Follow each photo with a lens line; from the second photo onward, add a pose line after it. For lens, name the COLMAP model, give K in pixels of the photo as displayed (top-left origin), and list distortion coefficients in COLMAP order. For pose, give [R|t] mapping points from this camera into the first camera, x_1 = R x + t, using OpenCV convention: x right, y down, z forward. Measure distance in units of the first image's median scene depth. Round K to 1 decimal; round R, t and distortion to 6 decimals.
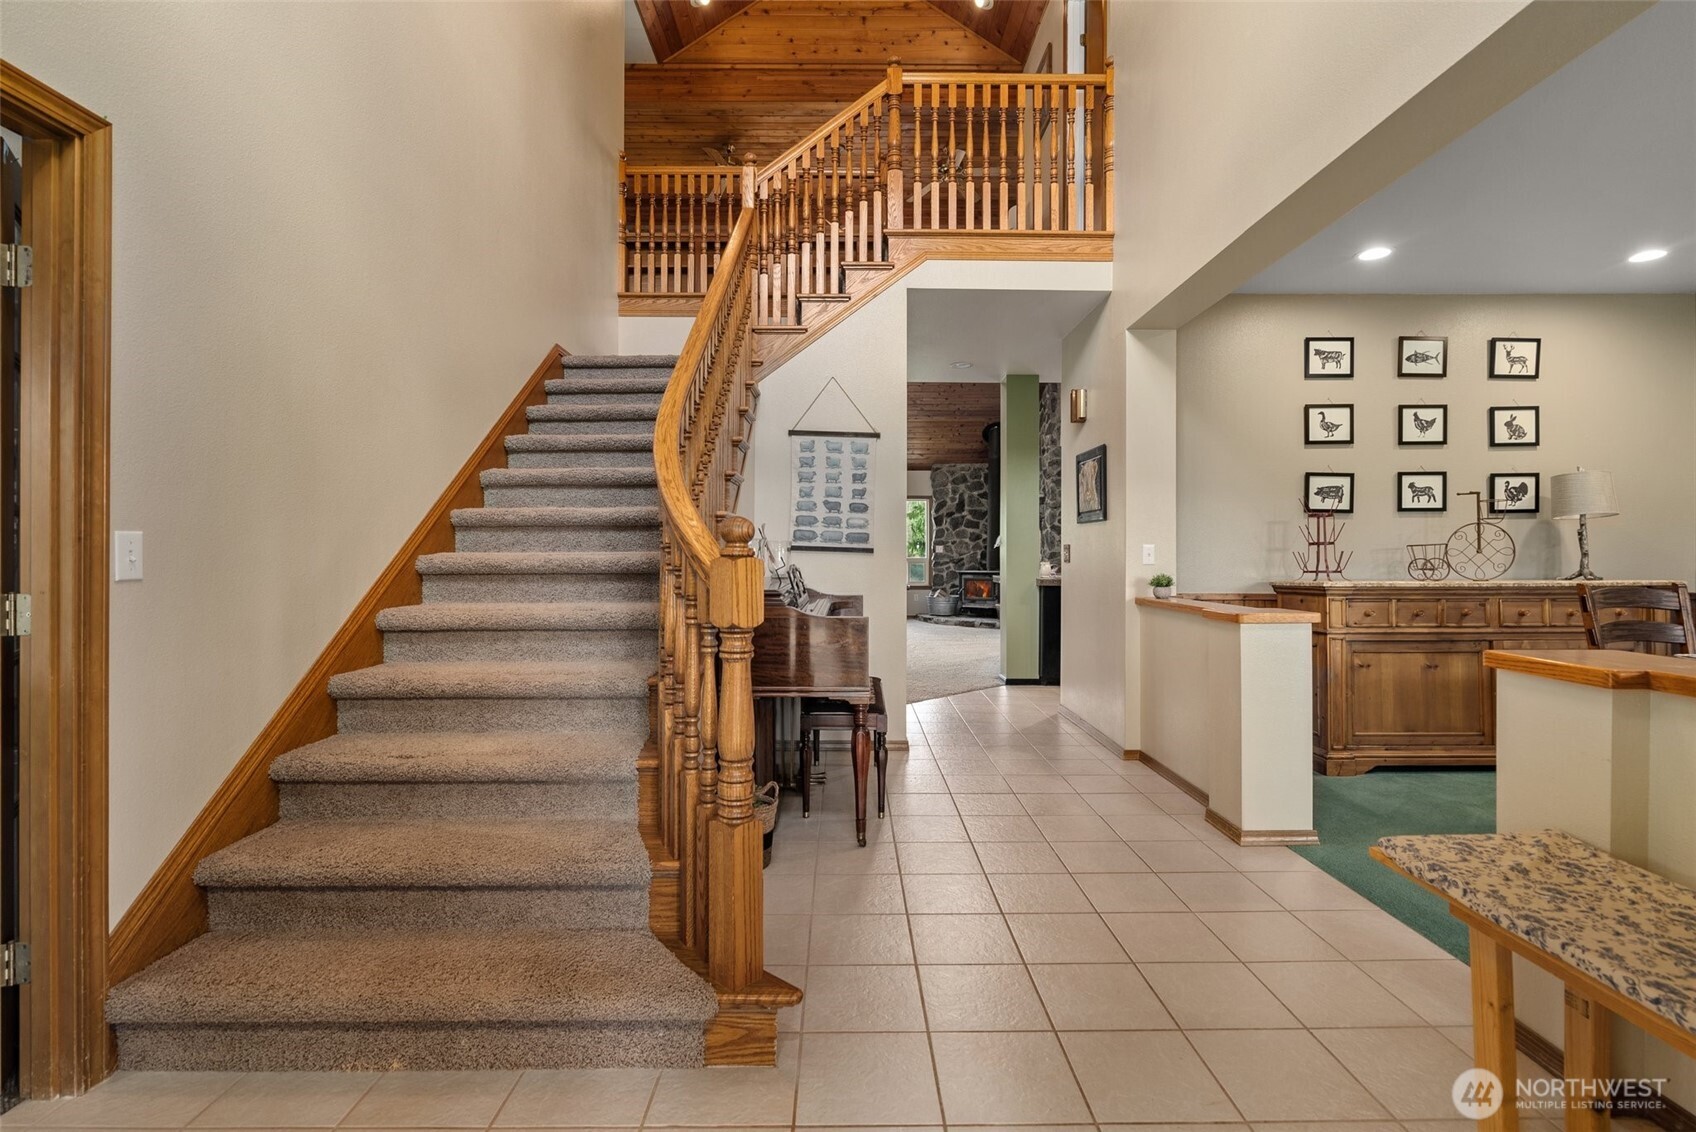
lens RADIAL K [[773.3, 0, 846.6], [0, 773.3, 554.7], [0, 0, 1]] dist [0.000289, 0.000246]
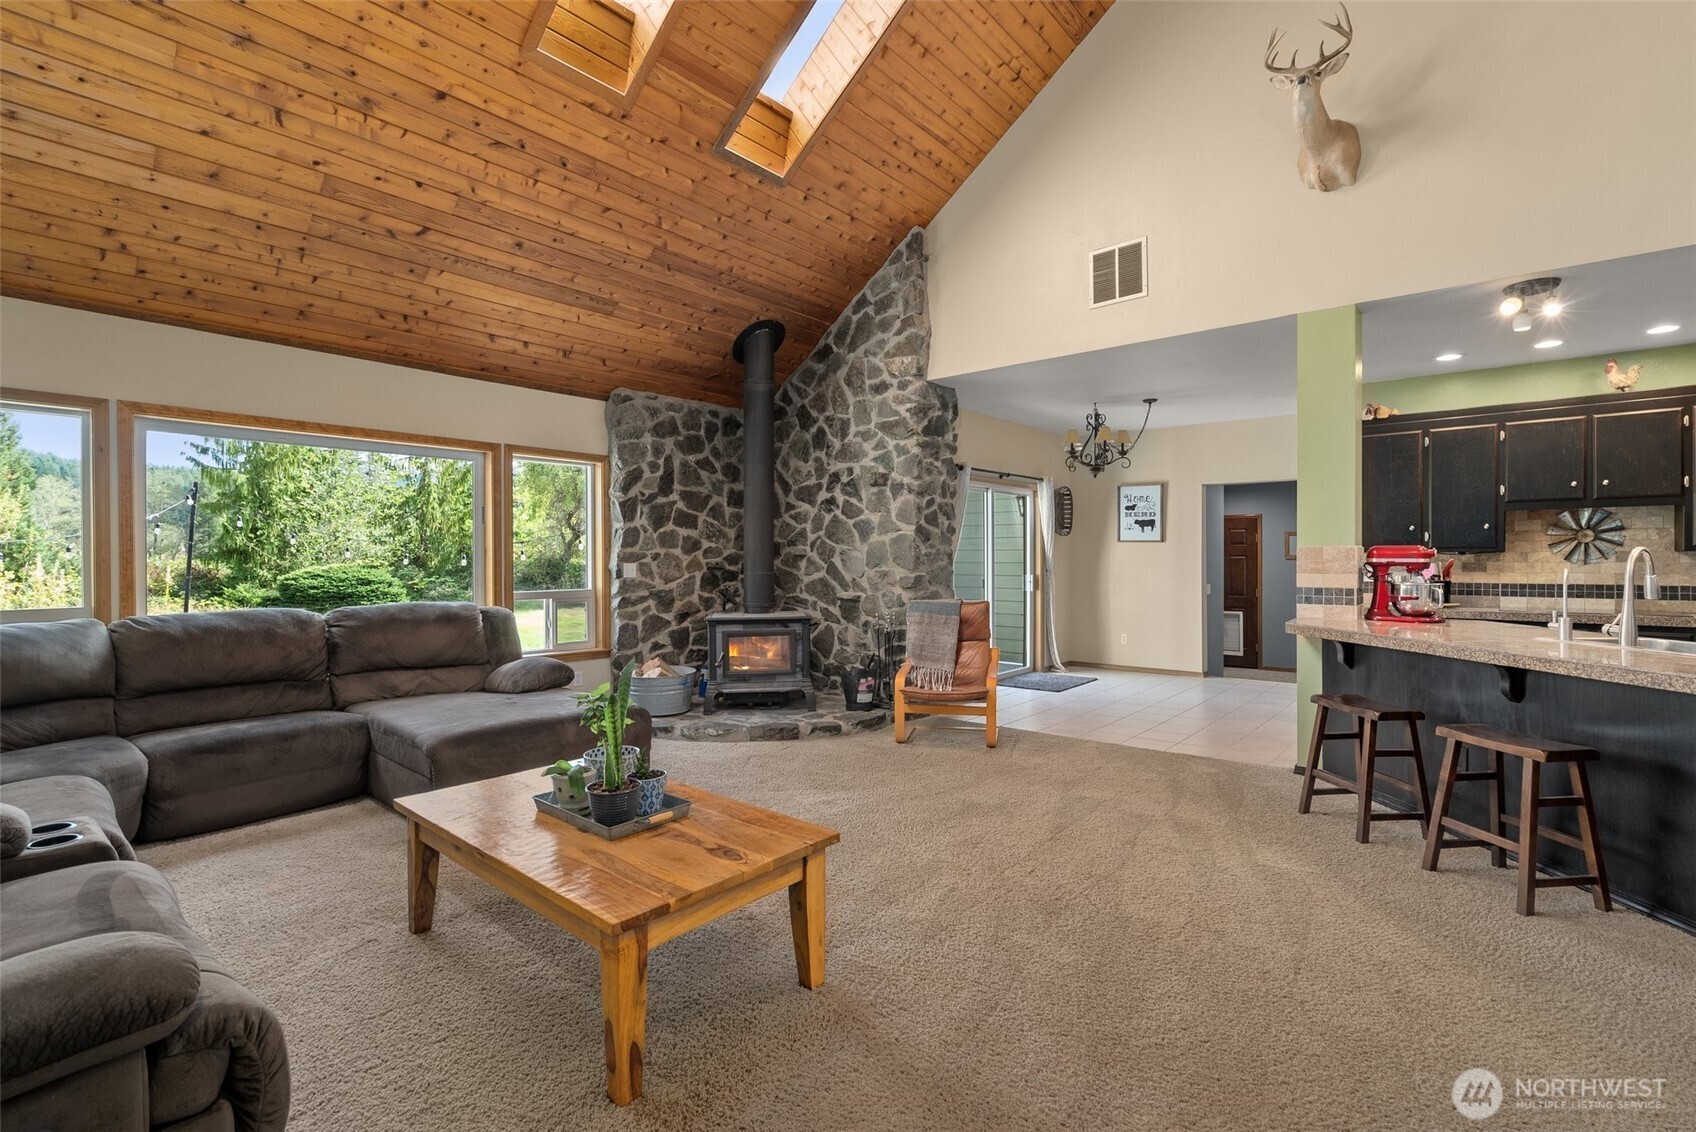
lens RADIAL K [[773.3, 0, 845.0], [0, 773.3, 560.3], [0, 0, 1]] dist [0.000289, 0.000246]
pose [[0.657966, -0.004562, 0.753034, -0.147195], [0.004400, 0.999988, 0.002213, -0.013947], [-0.753035, 0.001857, 0.657978, 0.593416]]
